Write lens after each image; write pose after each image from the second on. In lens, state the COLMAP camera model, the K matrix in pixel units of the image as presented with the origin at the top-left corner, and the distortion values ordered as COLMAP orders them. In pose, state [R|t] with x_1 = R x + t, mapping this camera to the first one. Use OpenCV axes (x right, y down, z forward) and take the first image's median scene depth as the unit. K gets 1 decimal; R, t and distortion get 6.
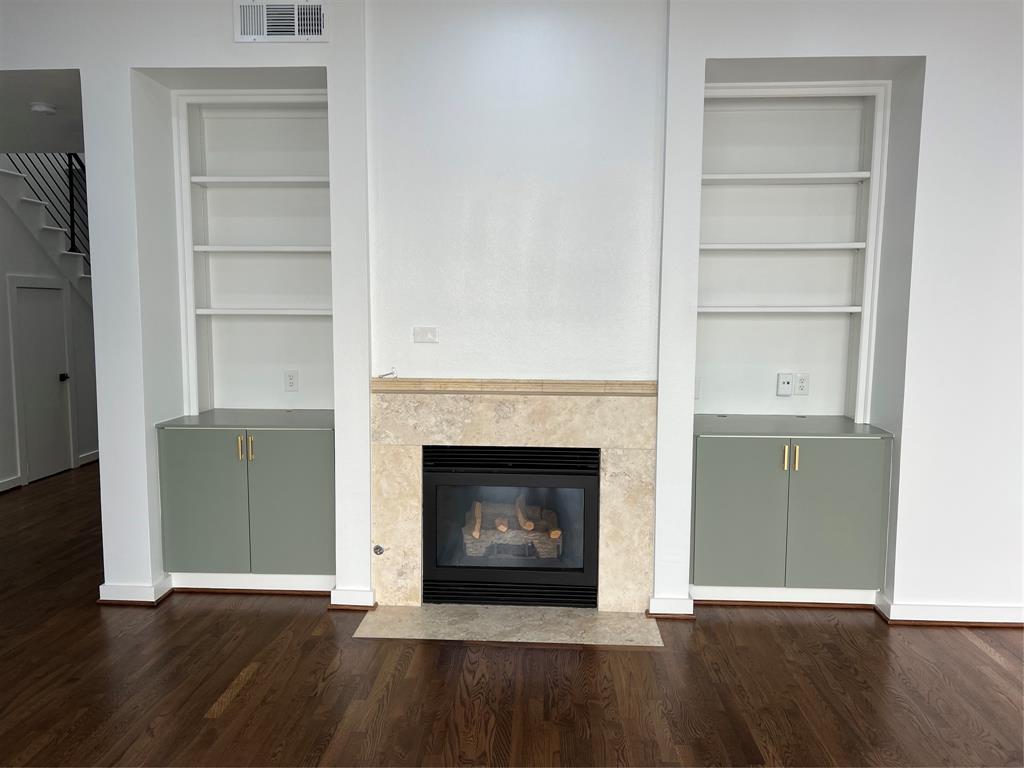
lens RADIAL K [[812.8, 0, 512.0], [0, 812.8, 384.0], [0, 0, 1]] dist [0.048788, -0.004806]
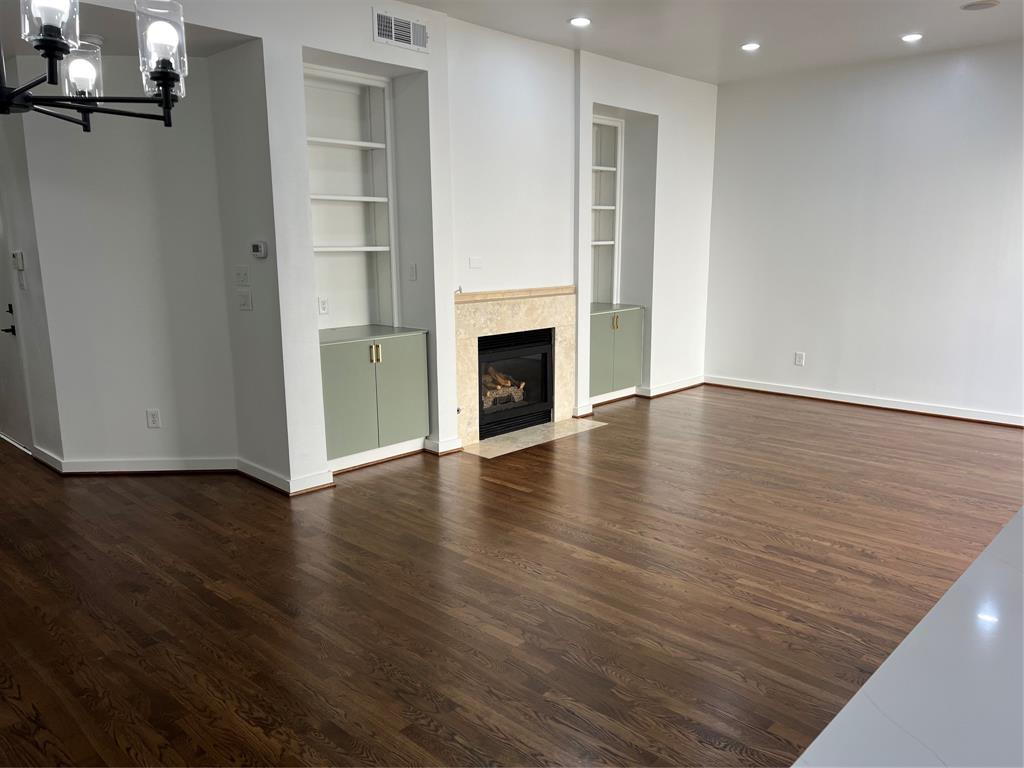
lens RADIAL K [[765.7, 0, 512.0], [0, 765.7, 384.0], [0, 0, 1]] dist [0.007608, -0.000614]
pose [[0.637361, -0.148670, 0.756087, -1.163051], [0.075571, 0.988541, 0.130672, -0.019219], [-0.766851, -0.026147, 0.641293, 0.037451]]
